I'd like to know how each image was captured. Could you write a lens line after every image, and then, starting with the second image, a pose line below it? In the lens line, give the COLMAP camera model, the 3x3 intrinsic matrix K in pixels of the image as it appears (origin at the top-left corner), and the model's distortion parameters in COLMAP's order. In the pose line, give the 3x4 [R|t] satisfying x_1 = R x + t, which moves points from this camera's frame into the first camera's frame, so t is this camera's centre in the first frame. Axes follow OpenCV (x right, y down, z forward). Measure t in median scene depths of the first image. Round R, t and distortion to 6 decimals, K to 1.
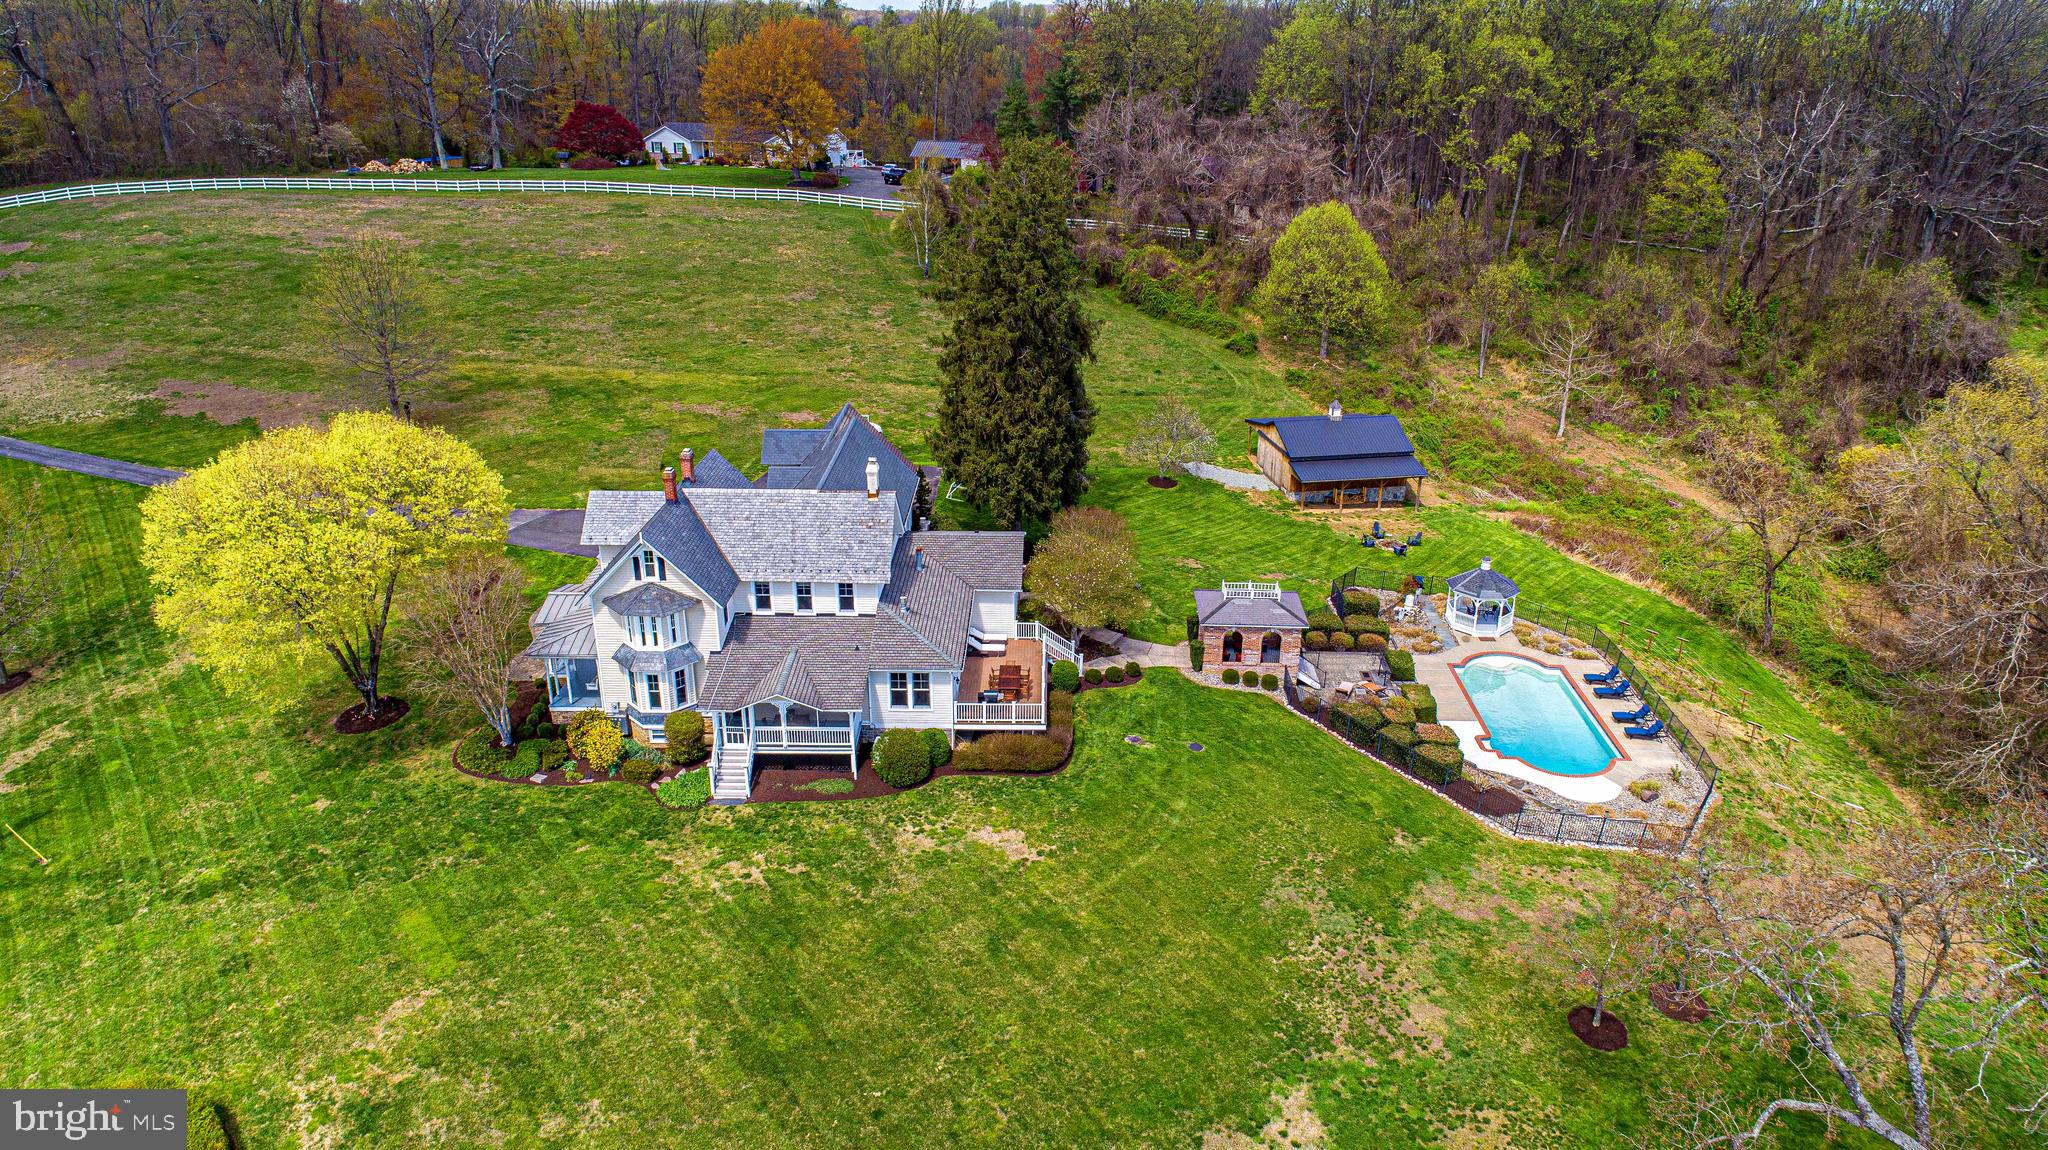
lens RADIAL K [[1370.5, 0, 1024.0], [0, 1370.5, 575.0], [0, 0, 1]] dist [-0.016043, 0.007681]
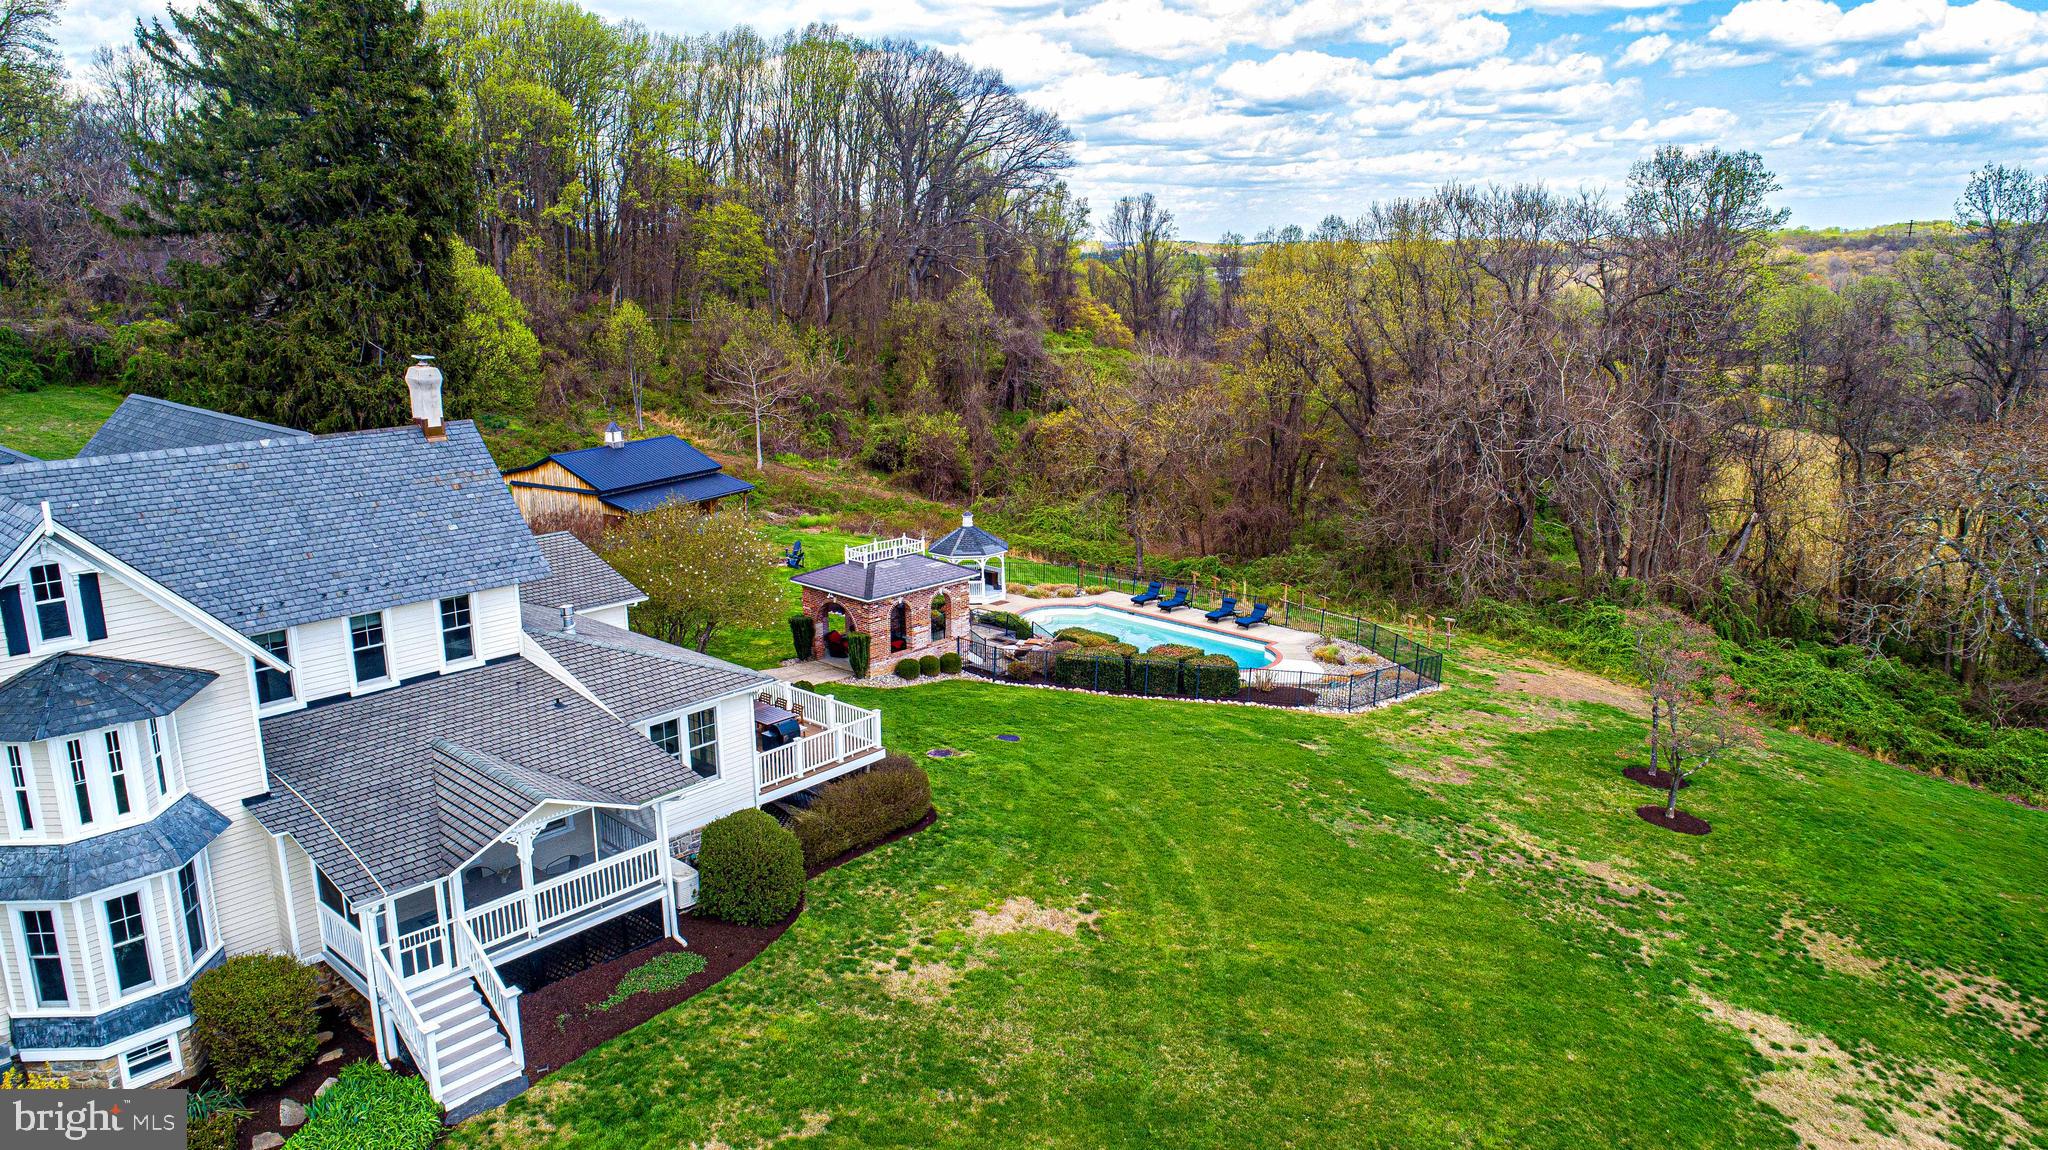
lens RADIAL K [[1370.5, 0, 1024.0], [0, 1370.5, 575.0], [0, 0, 1]] dist [-0.016043, 0.007681]
pose [[0.646883, -0.183374, 0.740213, -0.376548], [0.292179, 0.956185, -0.018463, 0.068959], [-0.704395, 0.228218, 0.672119, 0.567878]]
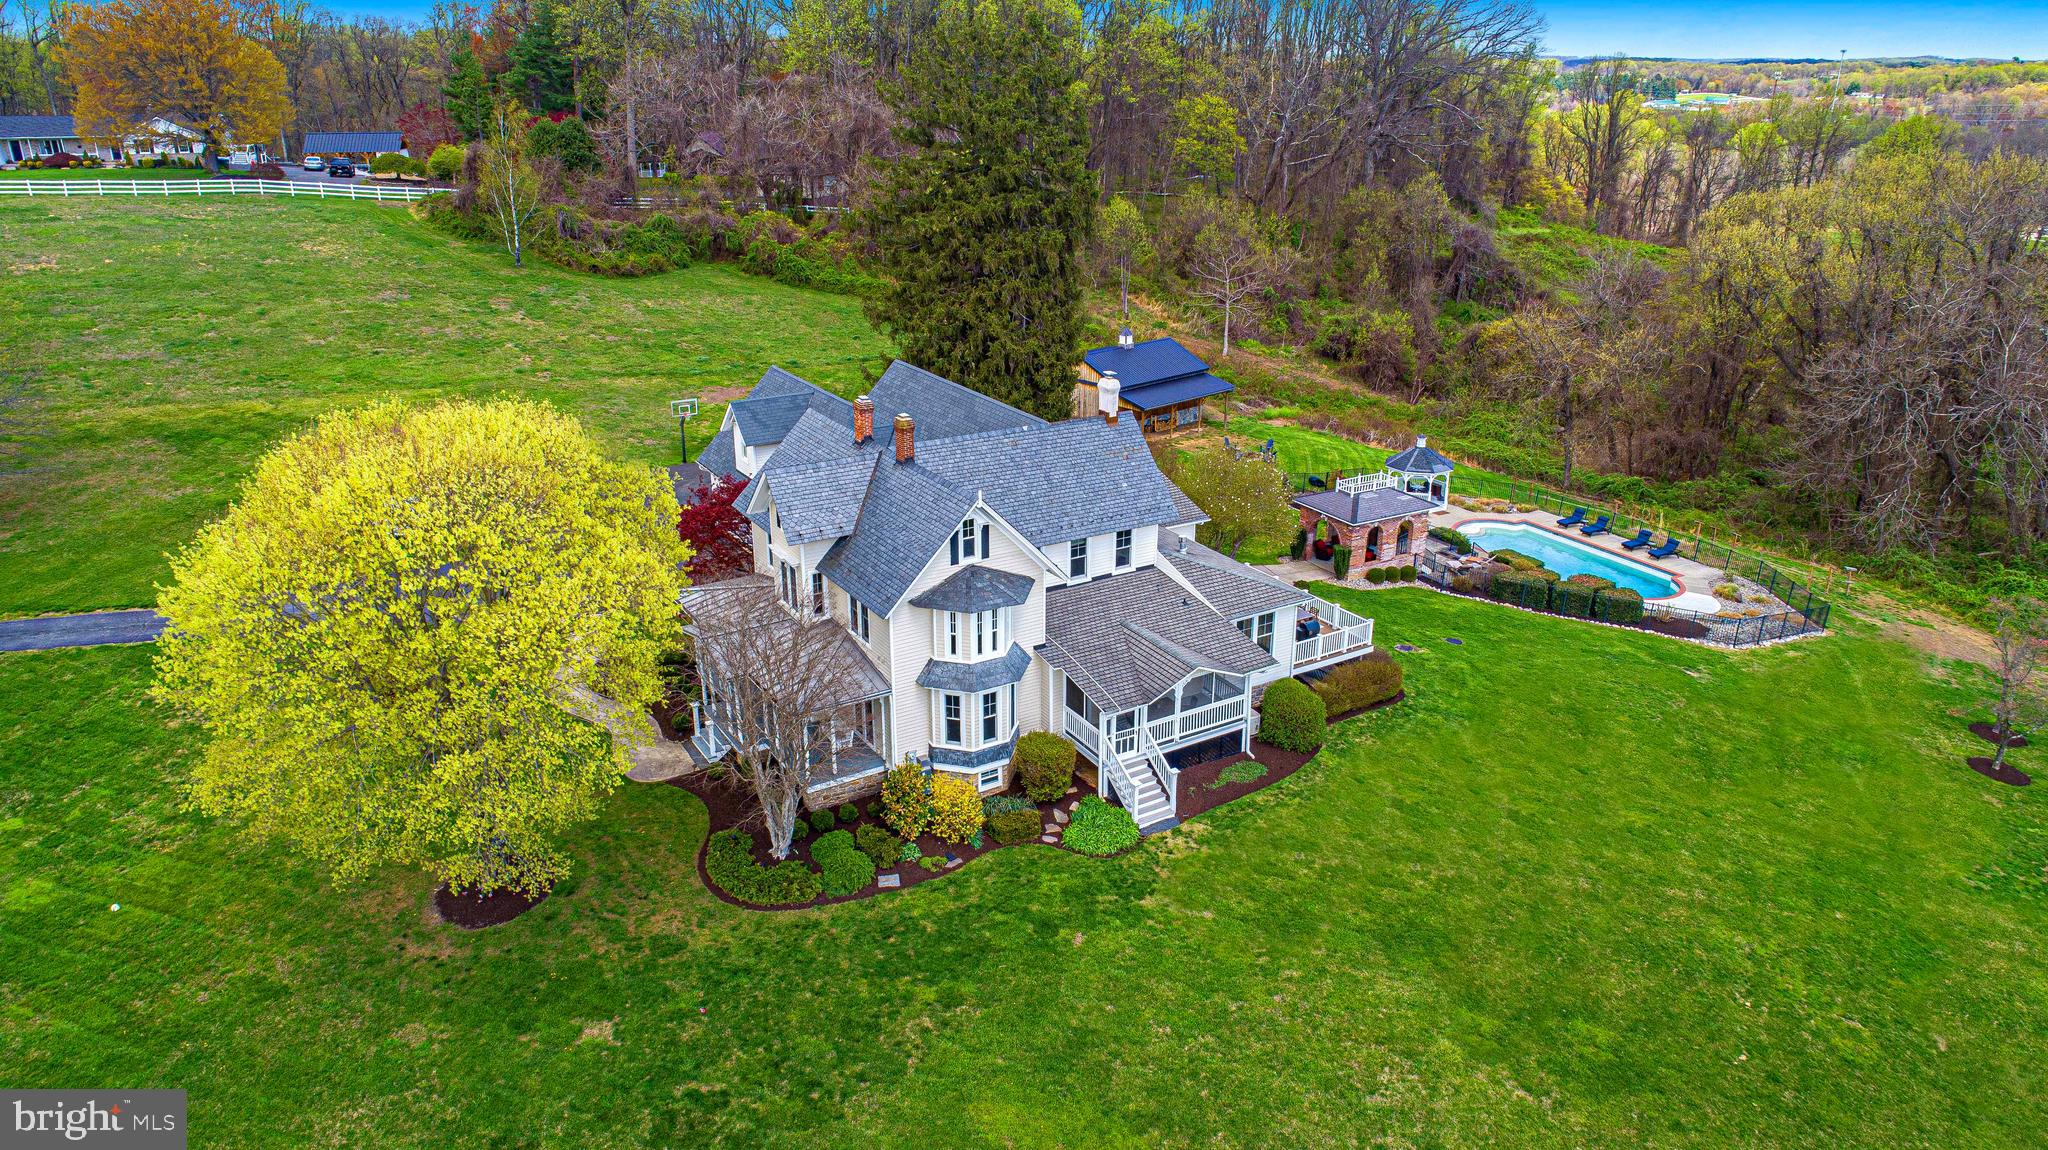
lens RADIAL K [[1370.5, 0, 1024.0], [0, 1370.5, 575.0], [0, 0, 1]] dist [-0.016043, 0.007681]
pose [[0.841693, -0.192370, 0.504526, -0.613323], [0.203179, 0.978546, 0.034150, -0.008021], [-0.500271, 0.073765, 0.862721, 0.378231]]
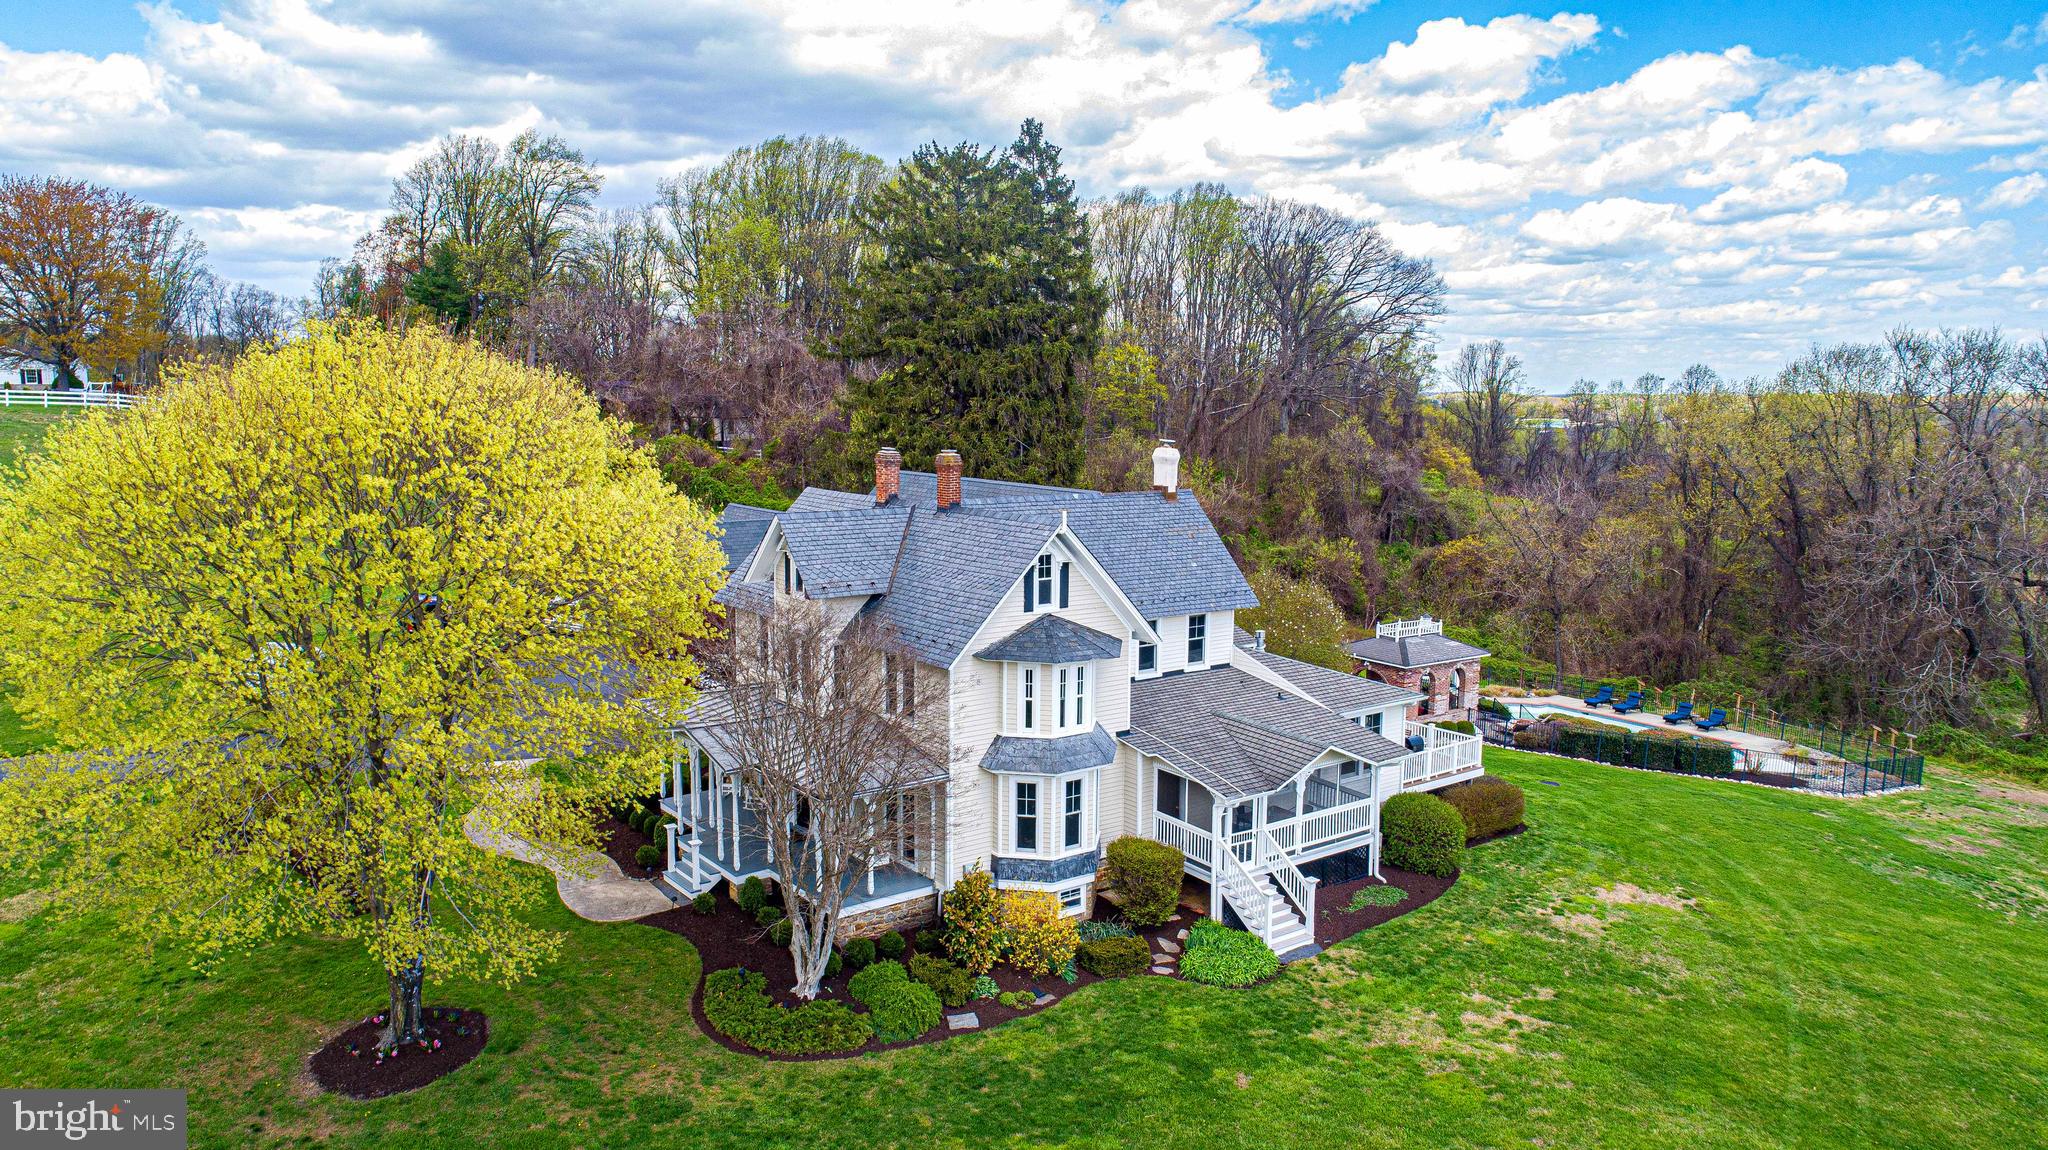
lens RADIAL K [[1398.5, 0, 1024.0], [0, 1398.5, 575.0], [0, 0, 1]] dist [-0.016265, 0.006562]
pose [[0.788518, -0.075238, 0.610392, -0.633000], [0.224509, 0.959210, -0.171792, 0.086992], [-0.572569, 0.272500, 0.773246, 0.563966]]
